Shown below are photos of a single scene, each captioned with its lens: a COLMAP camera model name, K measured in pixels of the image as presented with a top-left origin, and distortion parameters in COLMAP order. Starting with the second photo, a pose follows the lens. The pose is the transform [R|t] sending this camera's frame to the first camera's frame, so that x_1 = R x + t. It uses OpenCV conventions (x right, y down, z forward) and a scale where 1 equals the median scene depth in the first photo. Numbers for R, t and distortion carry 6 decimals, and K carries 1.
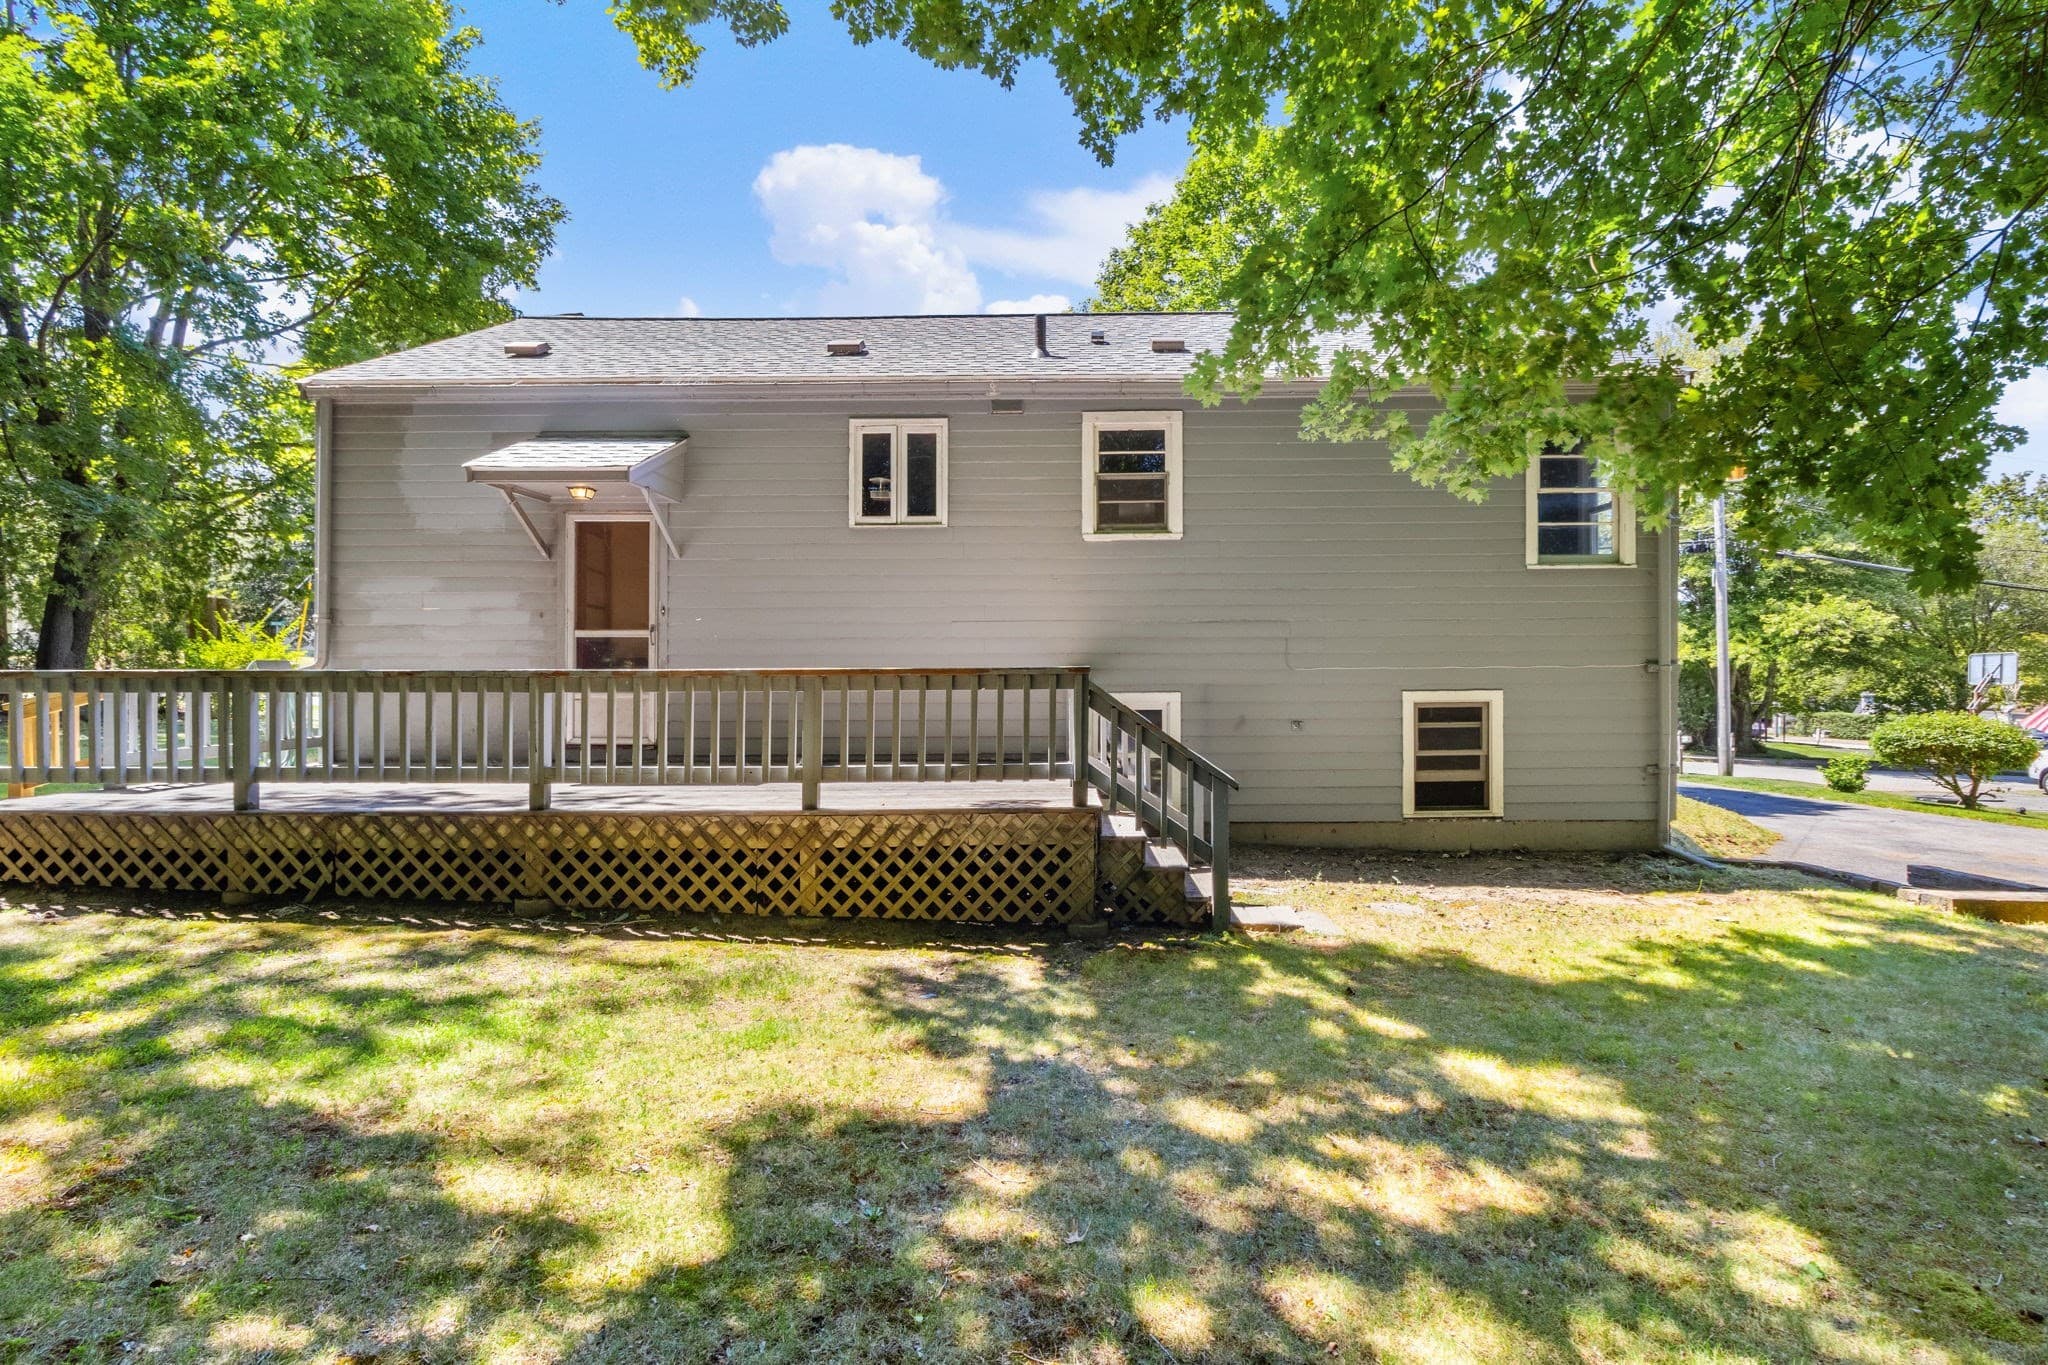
lens RADIAL K [[966.8, 0, 1059.7], [0, 966.8, 701.2], [0, 0, 1]] dist [-0.004514, -0.000681]
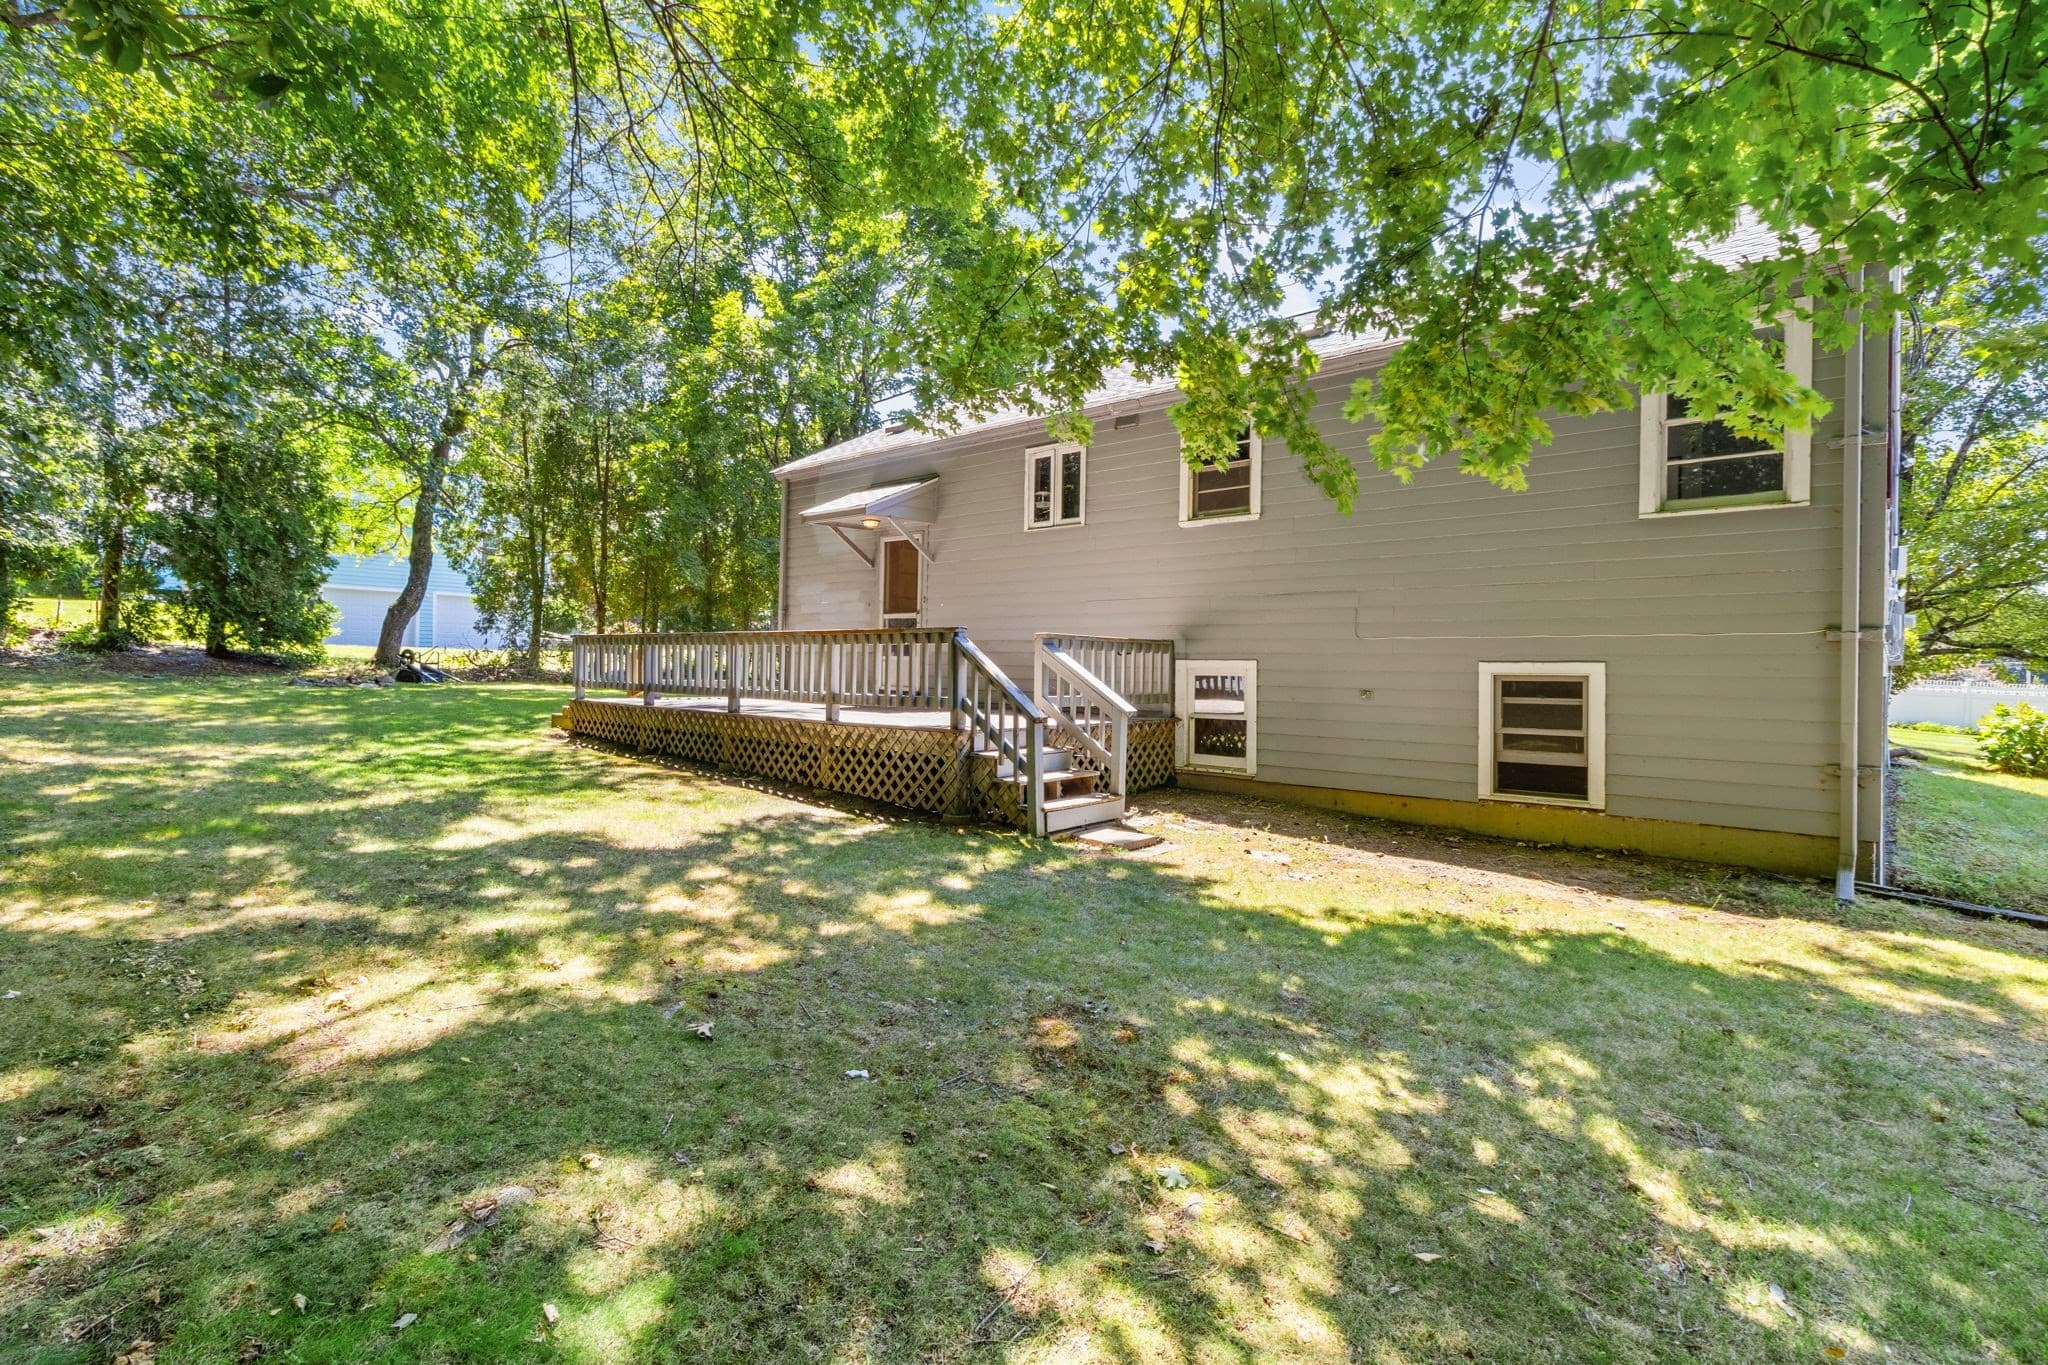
lens RADIAL K [[966.8, 0, 1044.8], [0, 966.8, 680.1], [0, 0, 1]] dist [-0.004514, -0.000681]
pose [[0.762937, 0.023005, -0.646063, 1.004636], [-0.035986, 0.999328, -0.006913, 0.045035], [0.645470, 0.028523, 0.763252, 0.035273]]
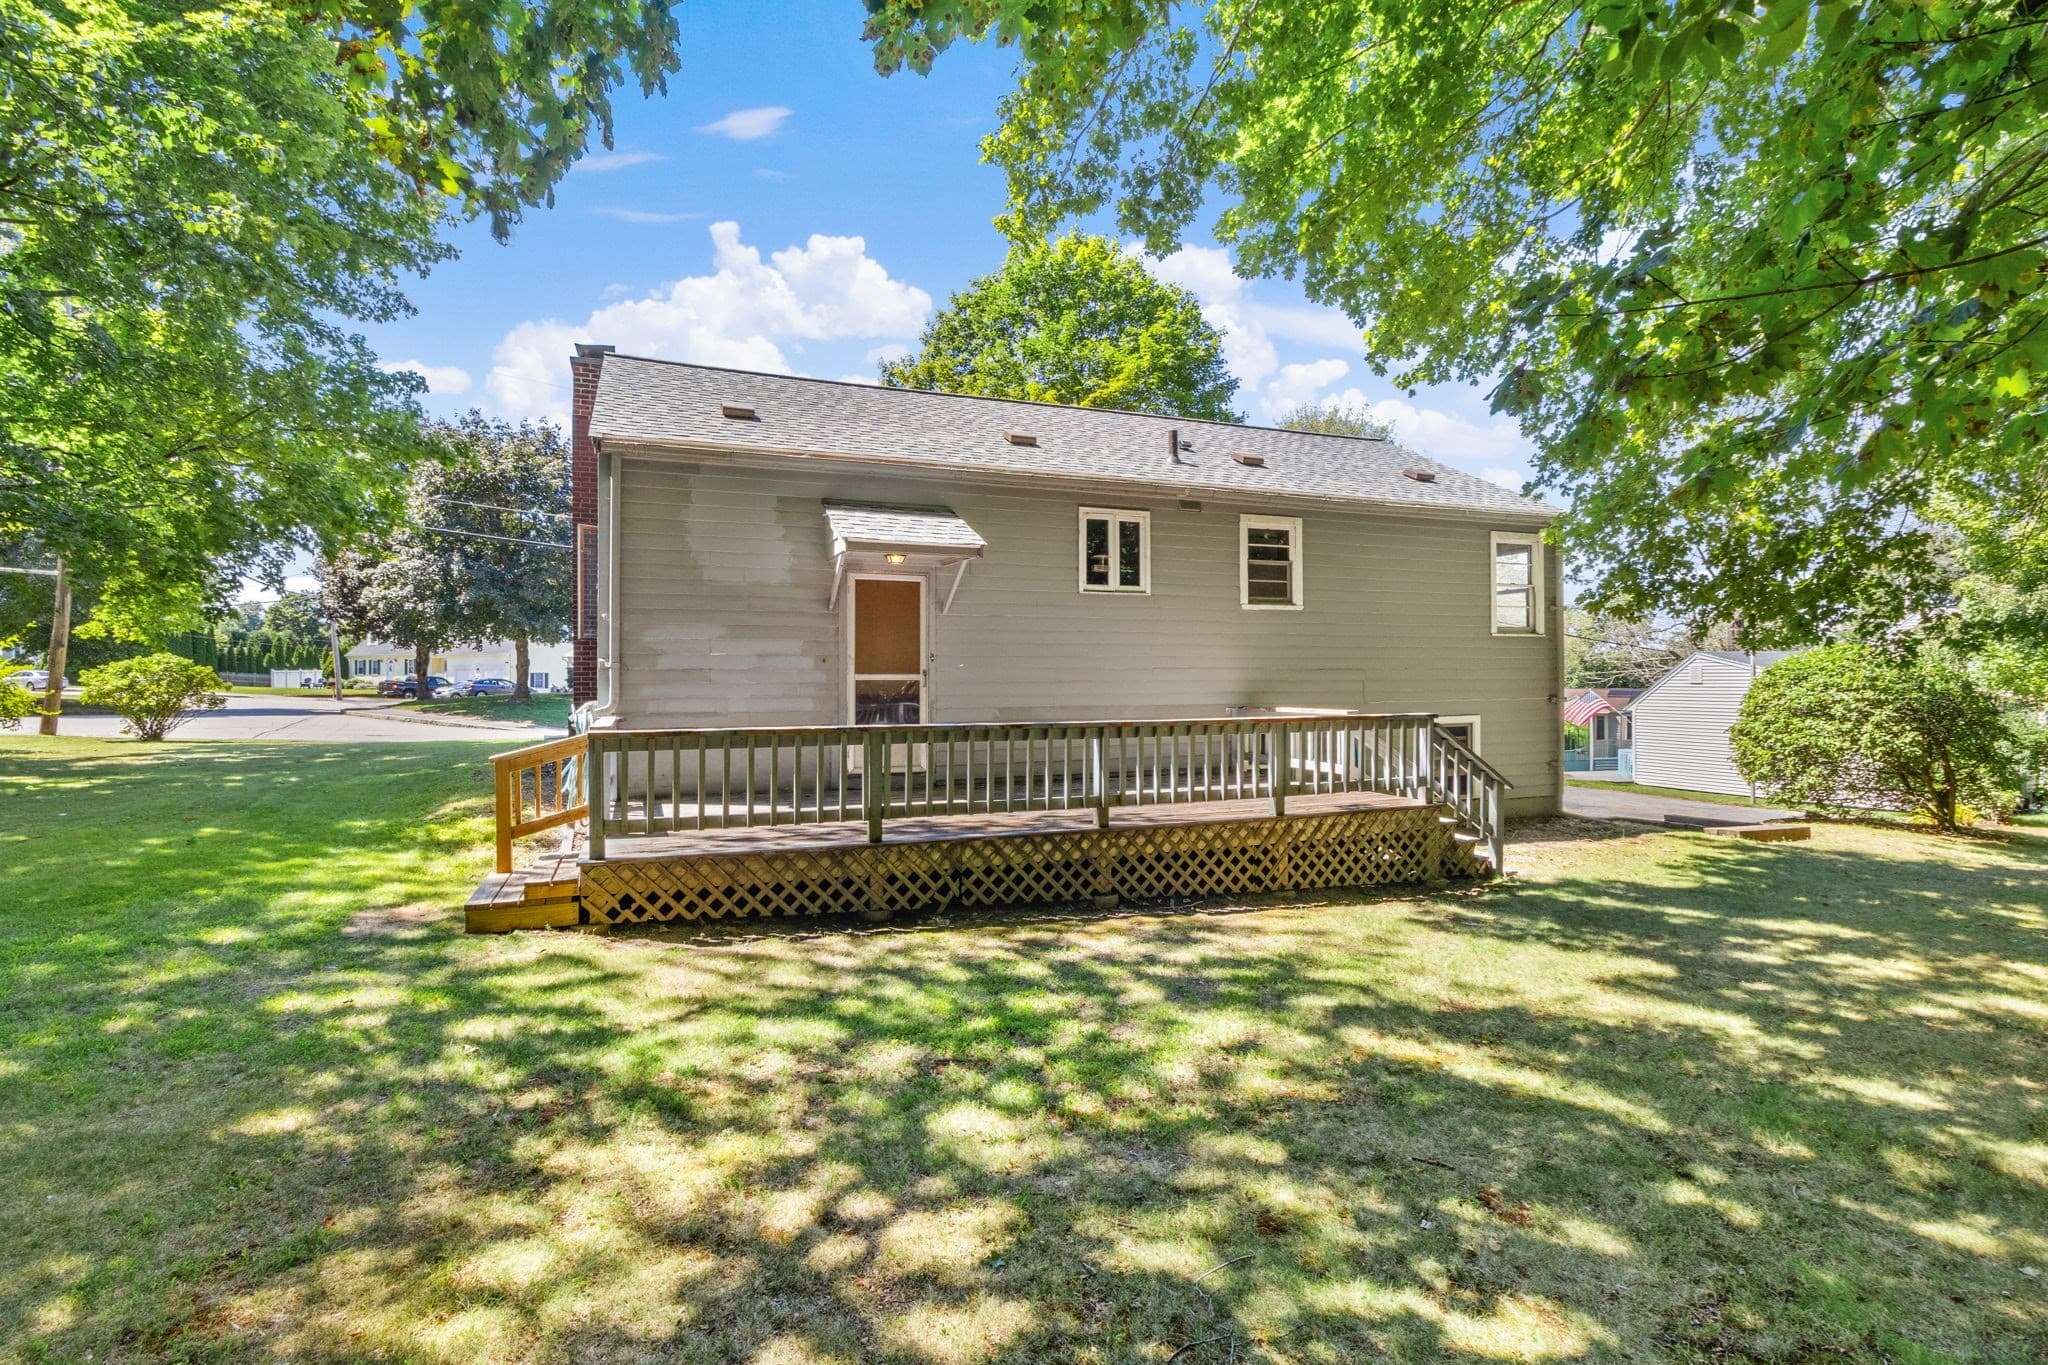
lens RADIAL K [[966.8, 0, 1044.6], [0, 966.8, 668.4], [0, 0, 1]] dist [-0.004514, -0.000681]
pose [[0.926808, 0.003976, 0.375515, -1.122826], [0.009118, 0.999411, -0.033087, -0.063618], [-0.375425, 0.034089, 0.926226, -0.214088]]
